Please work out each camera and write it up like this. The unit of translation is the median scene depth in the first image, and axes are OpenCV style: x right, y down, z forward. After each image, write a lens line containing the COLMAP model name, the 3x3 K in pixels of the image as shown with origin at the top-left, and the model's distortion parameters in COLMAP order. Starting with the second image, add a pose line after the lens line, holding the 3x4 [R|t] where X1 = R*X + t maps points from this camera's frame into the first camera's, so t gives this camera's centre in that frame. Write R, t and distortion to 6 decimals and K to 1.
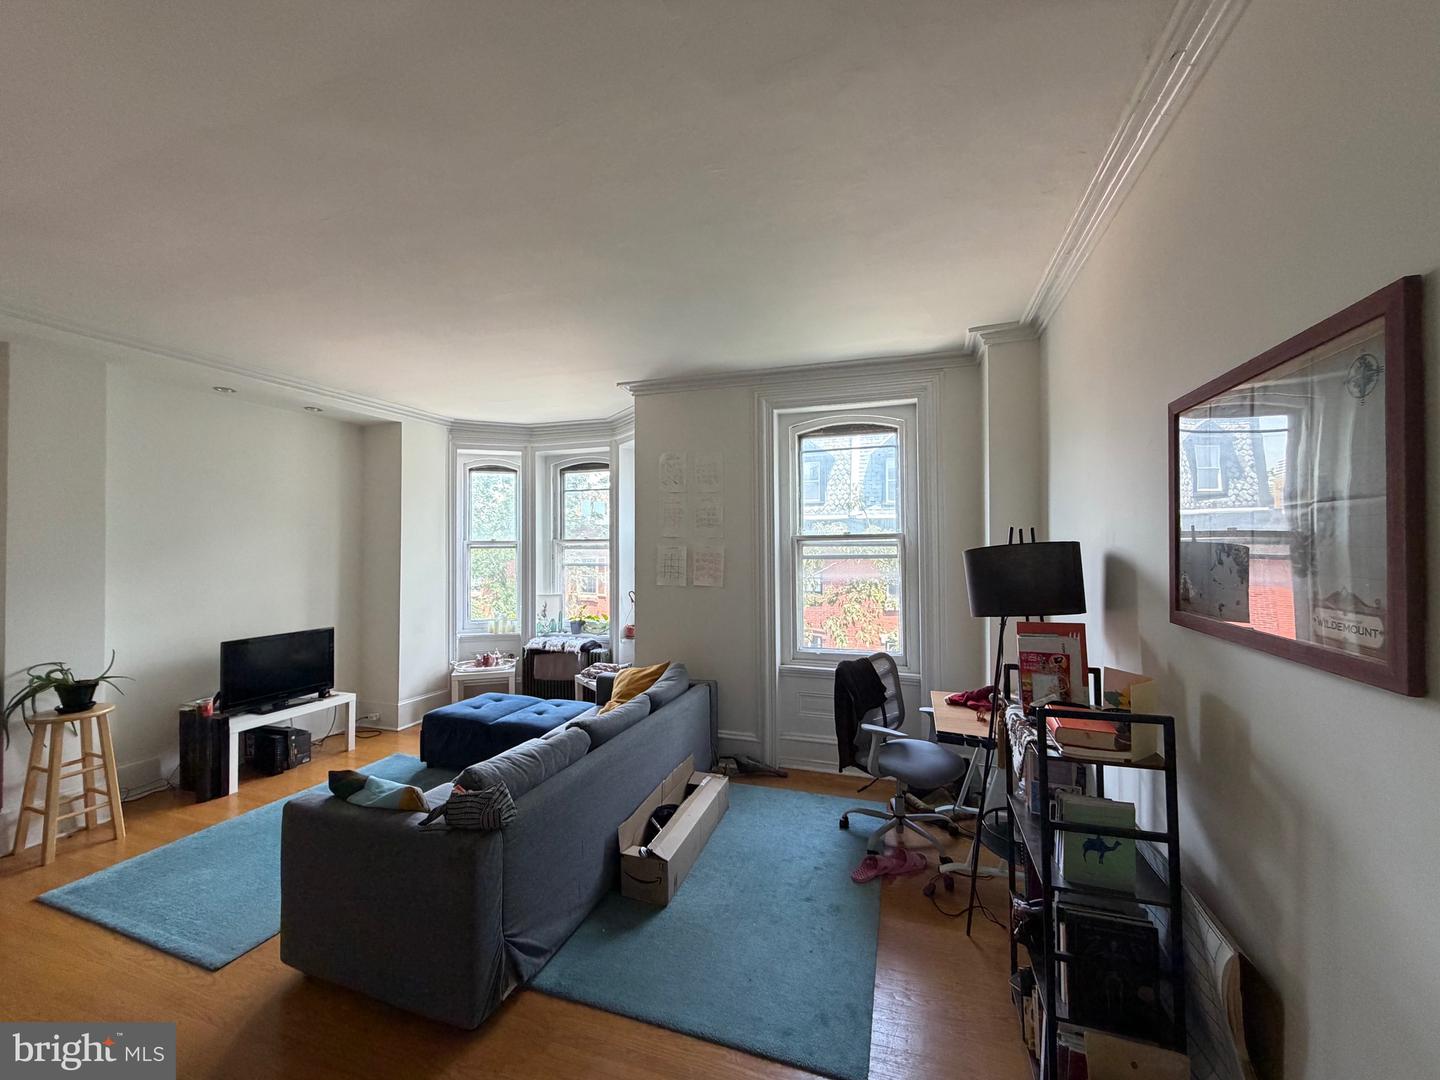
lens RADIAL K [[575.7, 0, 719.2], [0, 575.7, 539.3], [0, 0, 1]] dist [0.001675, -0.001230]
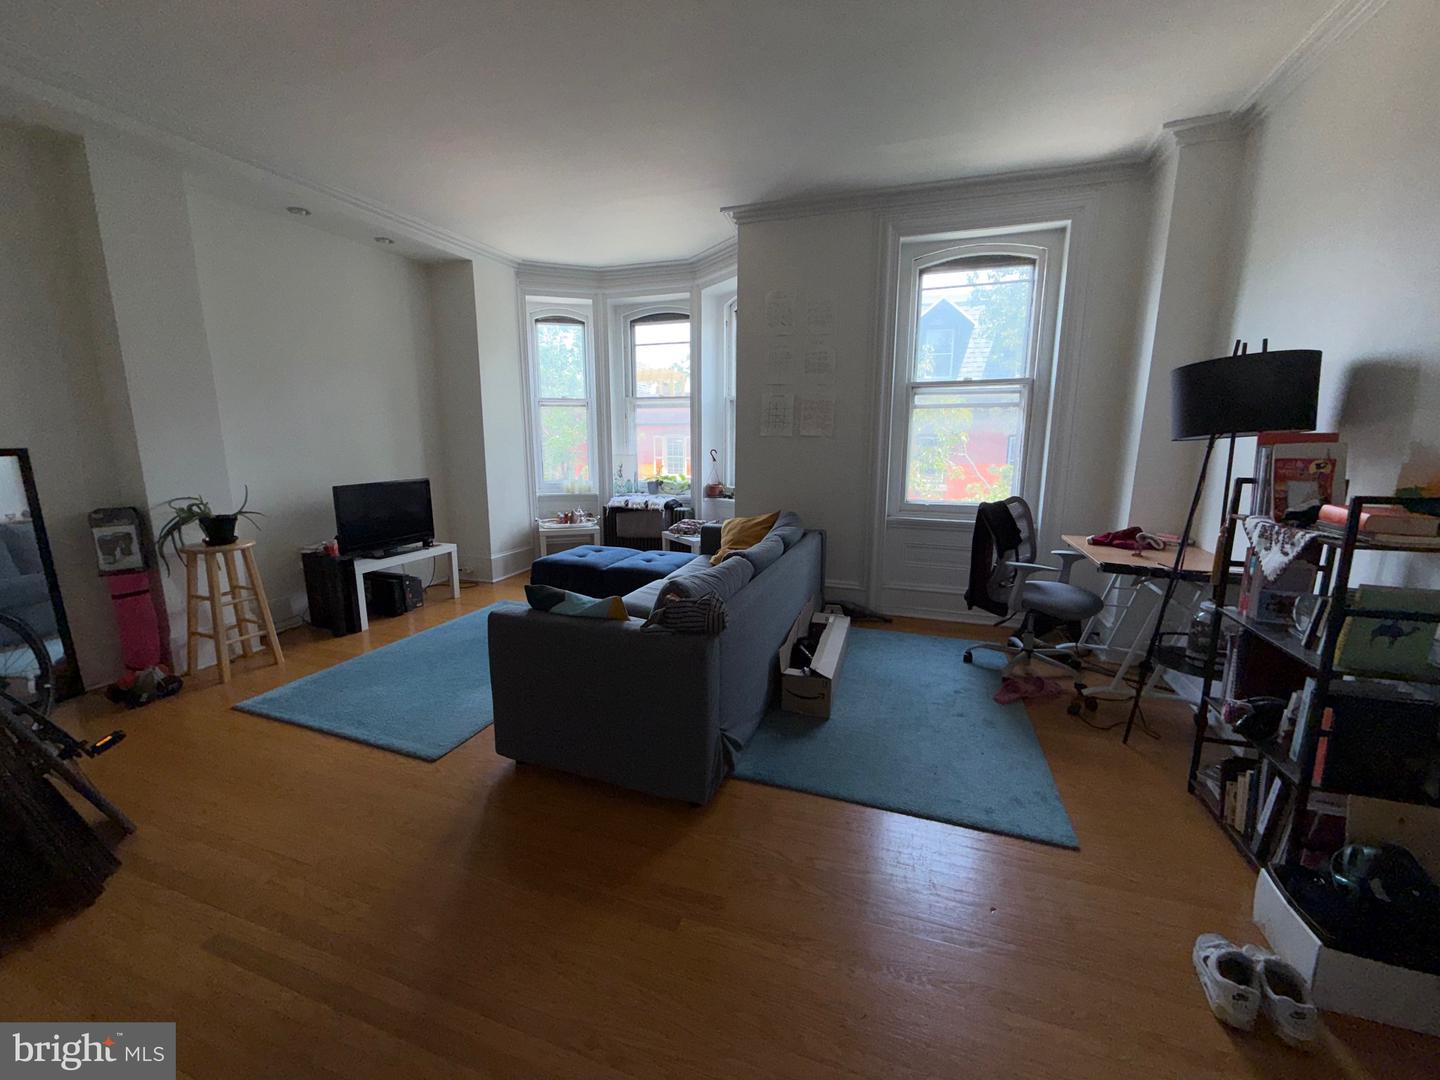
lens RADIAL K [[575.7, 0, 715.3], [0, 575.7, 541.1], [0, 0, 1]] dist [0.001675, -0.001230]
pose [[0.999904, 0.008551, -0.010898, -0.217082], [-0.006261, 0.980768, 0.195079, 0.082346], [0.012356, -0.194992, 0.980727, 0.015762]]
